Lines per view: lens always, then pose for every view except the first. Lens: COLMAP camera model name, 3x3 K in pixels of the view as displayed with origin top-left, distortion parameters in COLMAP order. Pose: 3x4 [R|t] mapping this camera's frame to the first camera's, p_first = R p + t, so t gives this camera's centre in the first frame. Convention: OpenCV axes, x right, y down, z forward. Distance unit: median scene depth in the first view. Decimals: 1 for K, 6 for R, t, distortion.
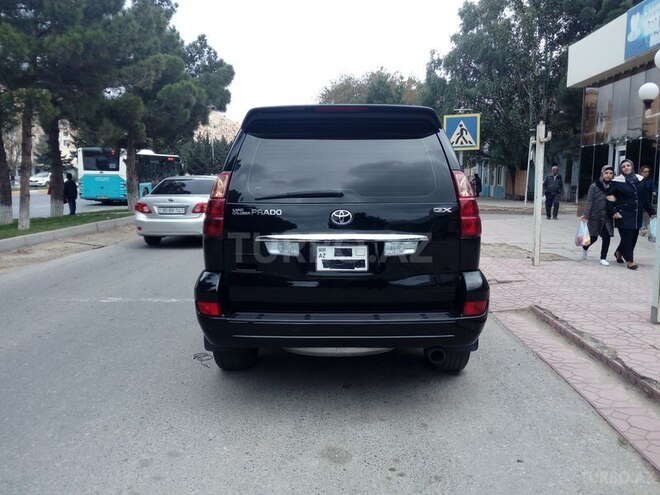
lens RADIAL K [[536.5, 0, 339.1], [0, 536.5, 246.9], [0, 0, 1]] dist [0.053207, -0.099429]
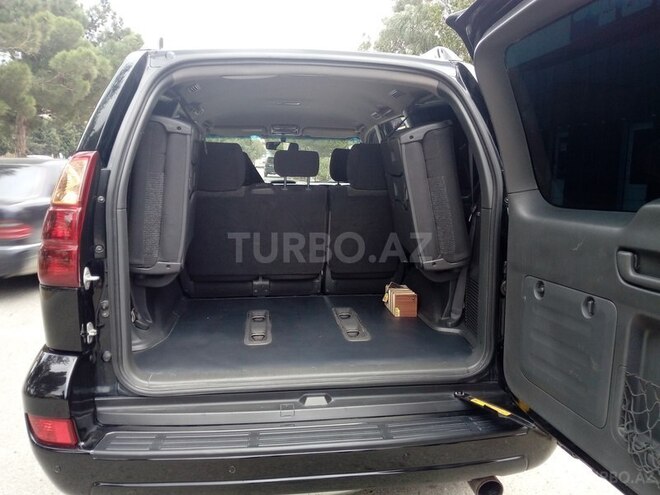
lens RADIAL K [[536.5, 0, 339.1], [0, 536.5, 246.9], [0, 0, 1]] dist [0.053207, -0.099429]
pose [[0.989992, -0.013678, 0.140458, -0.013292], [0.009936, 0.999578, 0.027304, -0.017461], [-0.140772, -0.025635, 0.989710, 0.130401]]
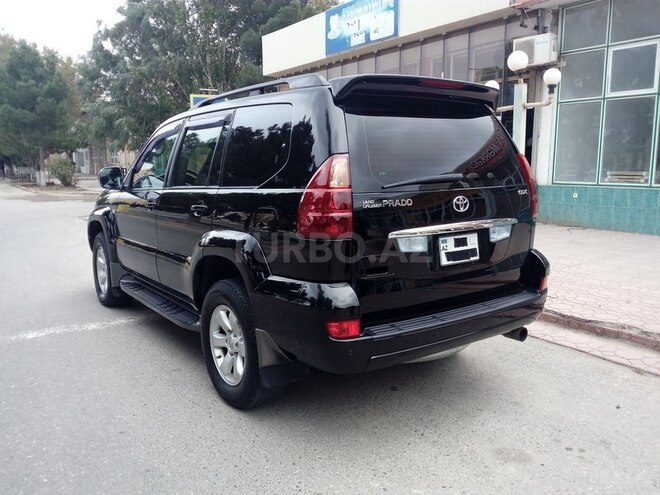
lens RADIAL K [[536.5, 0, 339.1], [0, 536.5, 246.9], [0, 0, 1]] dist [0.053207, -0.099429]
pose [[0.802599, -0.096465, 0.588667, -0.180391], [0.079076, 0.995334, 0.055292, -0.012670], [-0.591254, 0.002172, 0.806482, 0.096919]]
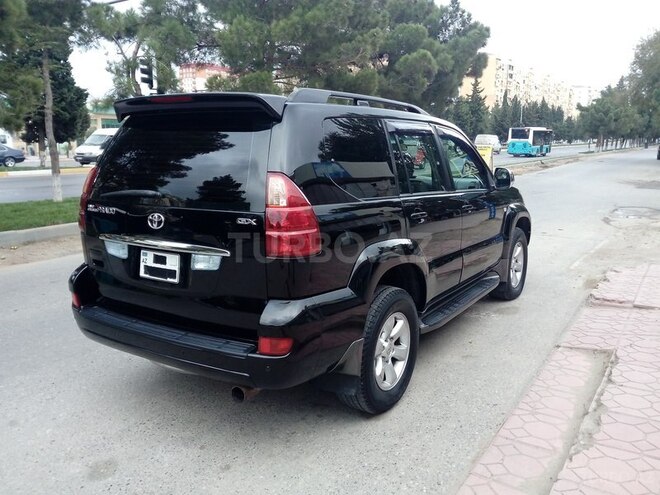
lens RADIAL K [[536.5, 0, 339.1], [0, 536.5, 246.9], [0, 0, 1]] dist [0.053207, -0.099429]
pose [[0.849808, 0.099325, -0.517650, 0.190063], [-0.066704, 0.994455, 0.081307, -0.027314], [0.522855, -0.034566, 0.851720, 0.096539]]
